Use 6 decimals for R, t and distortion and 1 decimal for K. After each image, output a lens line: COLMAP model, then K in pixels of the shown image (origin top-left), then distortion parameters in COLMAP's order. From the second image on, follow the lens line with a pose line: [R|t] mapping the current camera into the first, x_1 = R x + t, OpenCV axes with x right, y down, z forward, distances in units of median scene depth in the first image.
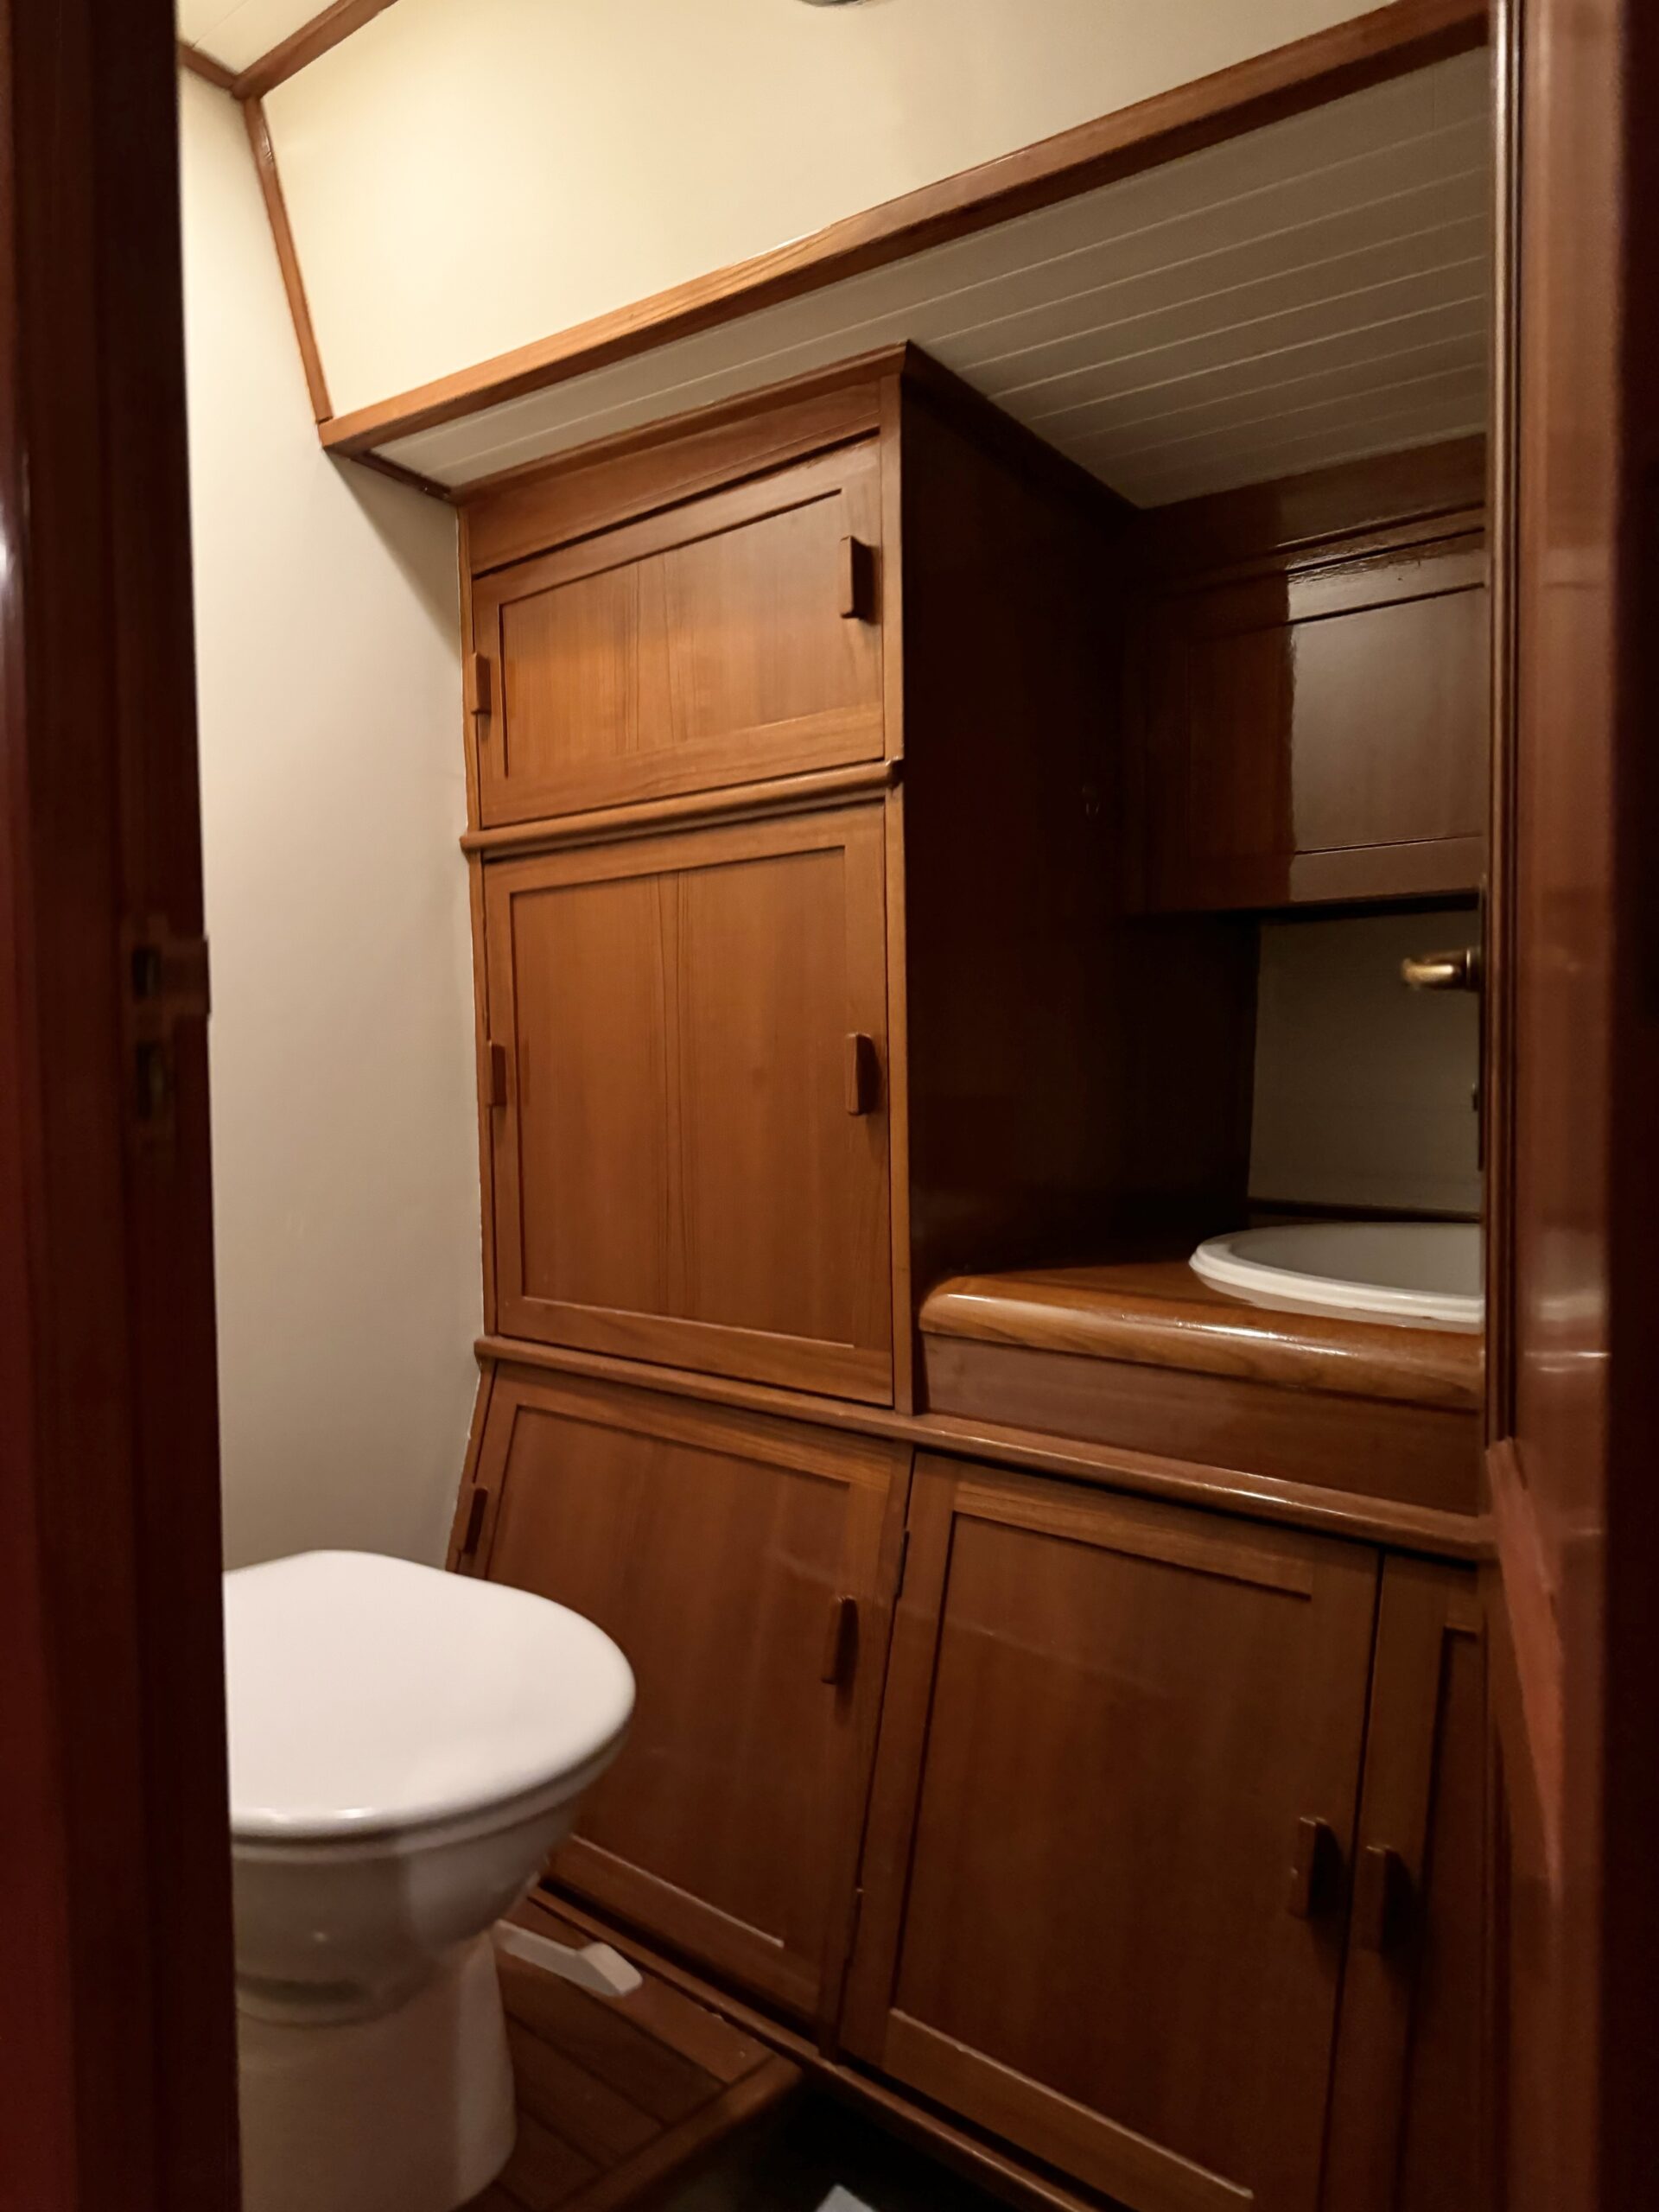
lens RADIAL K [[1502.6, 0, 818.0], [0, 1502.6, 1103.9], [0, 0, 1]] dist [0.087469, -0.110789]
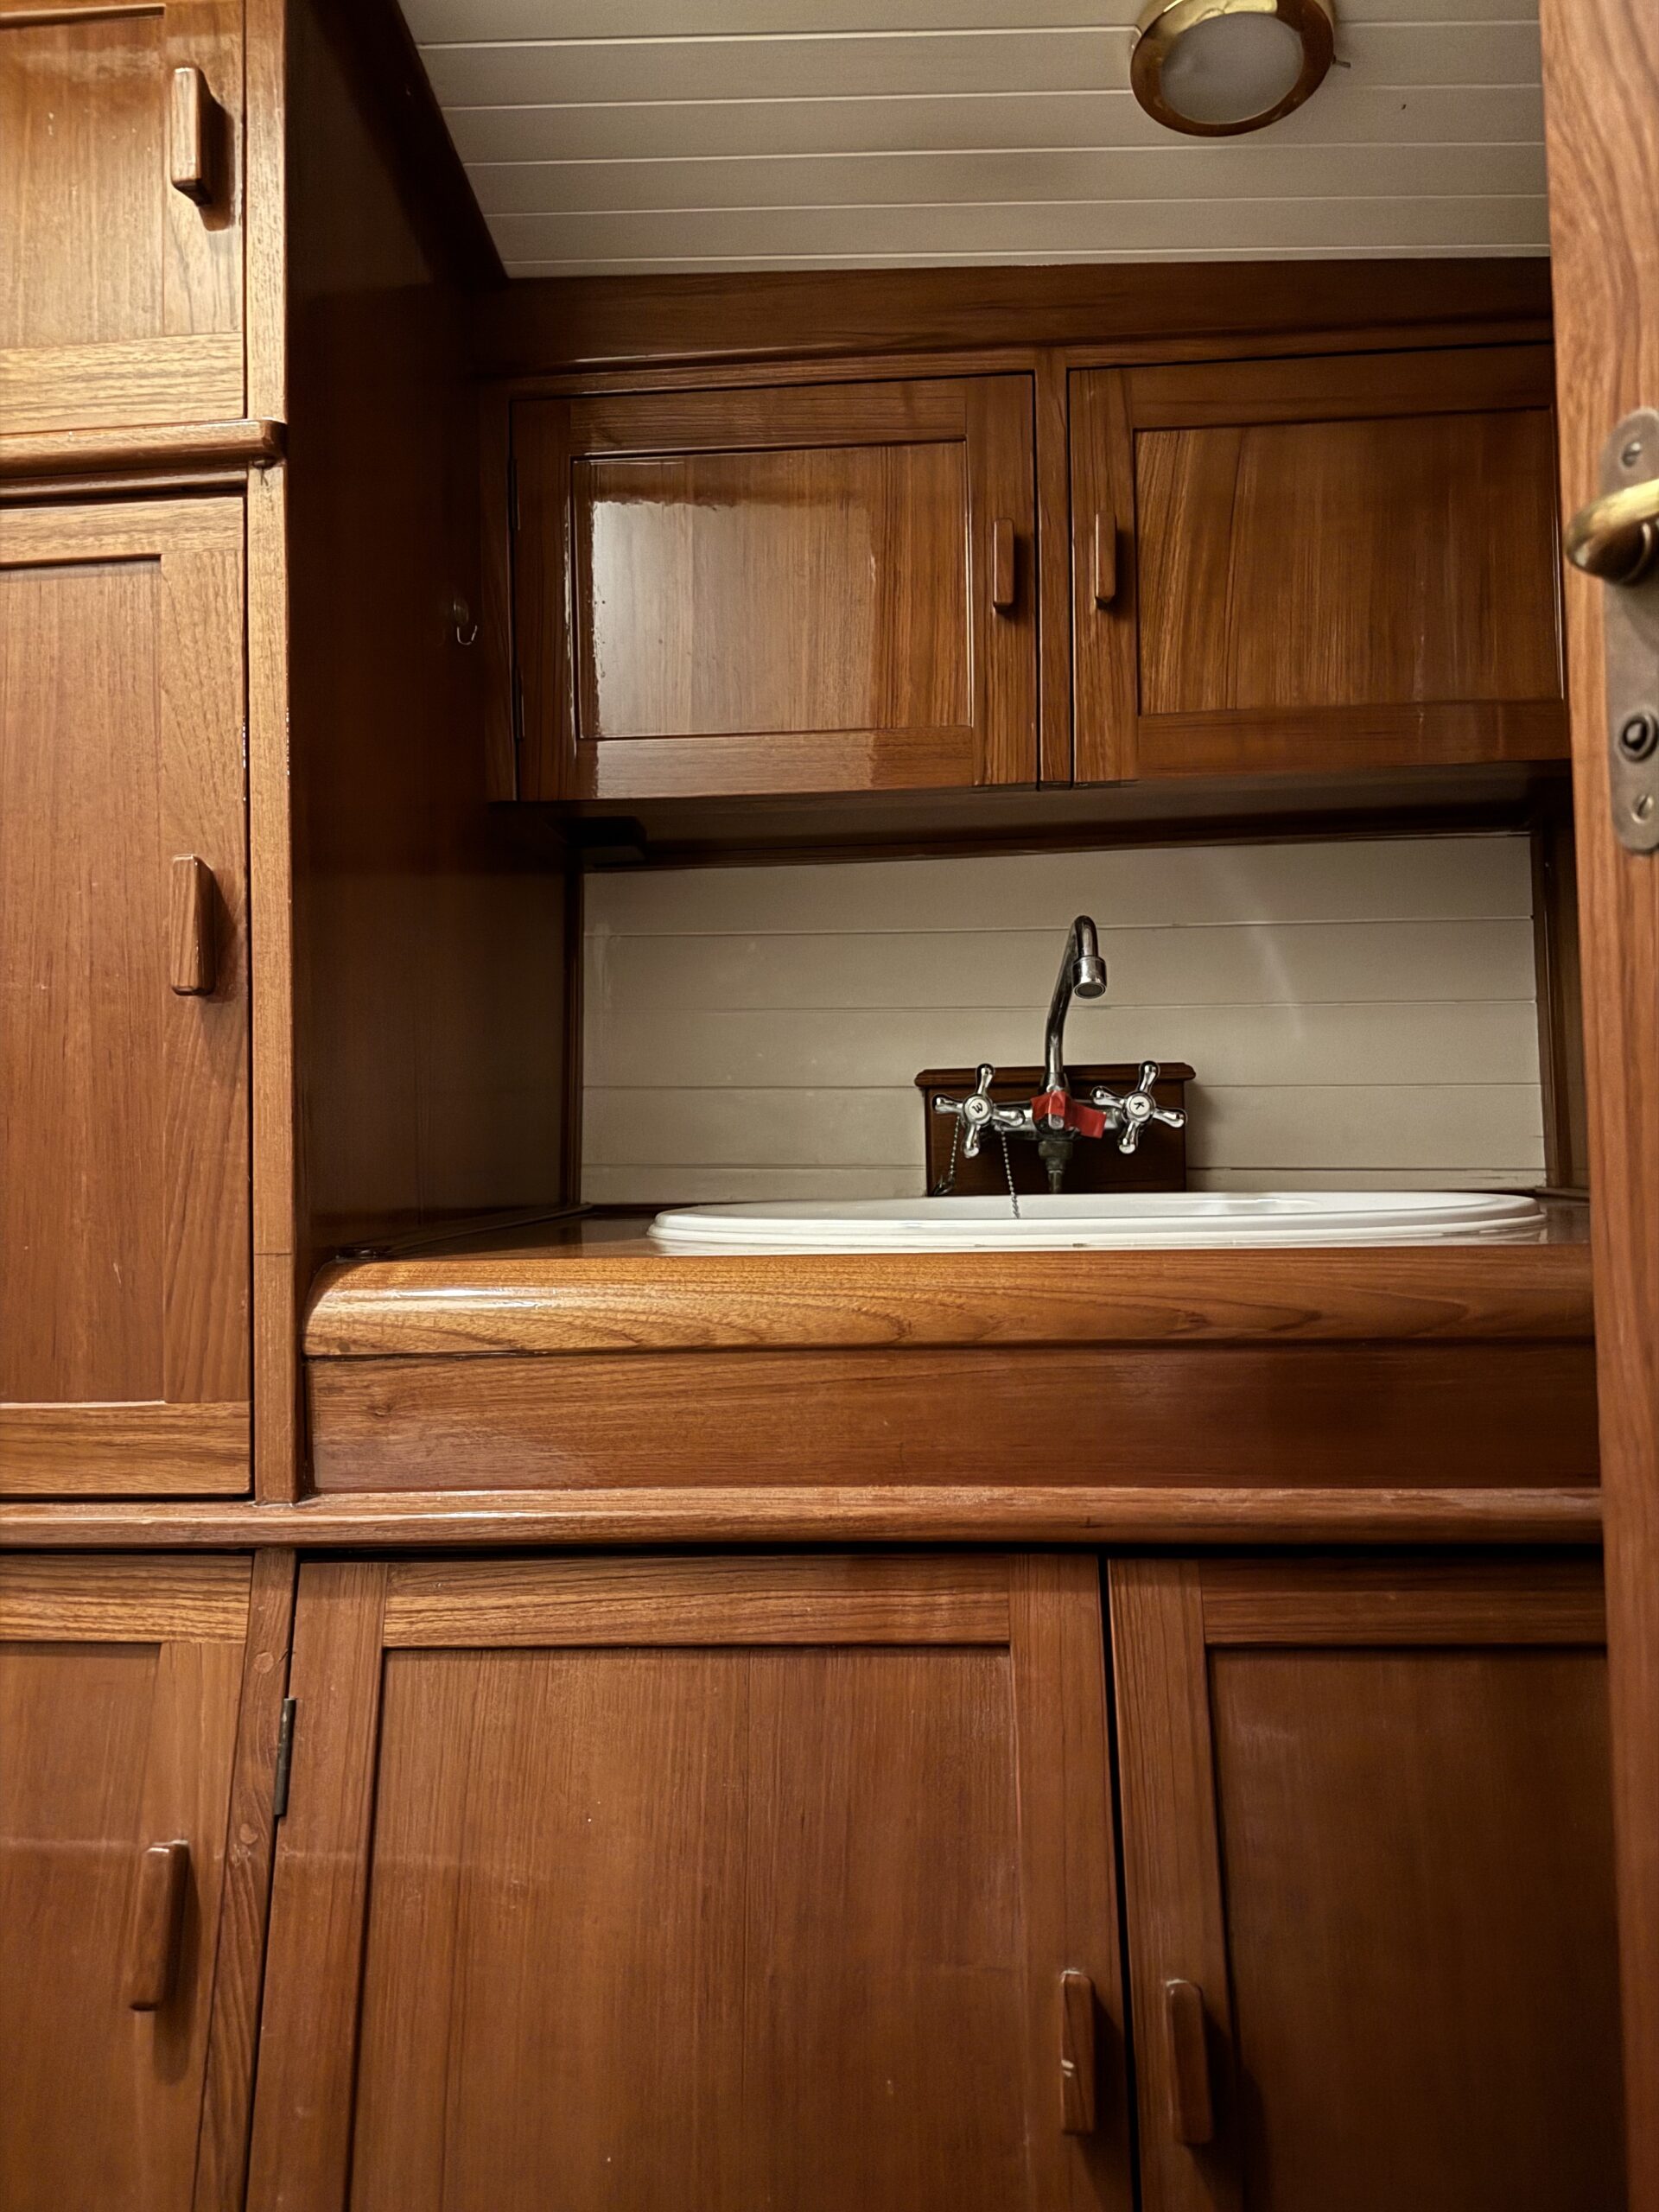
lens RADIAL K [[1502.6, 0, 818.0], [0, 1502.6, 1103.9], [0, 0, 1]] dist [0.087469, -0.110789]
pose [[0.792103, 0.025595, 0.609851, -0.144352], [0.027232, 0.996644, -0.077199, 0.102973], [-0.609780, 0.077757, 0.788747, 0.389641]]
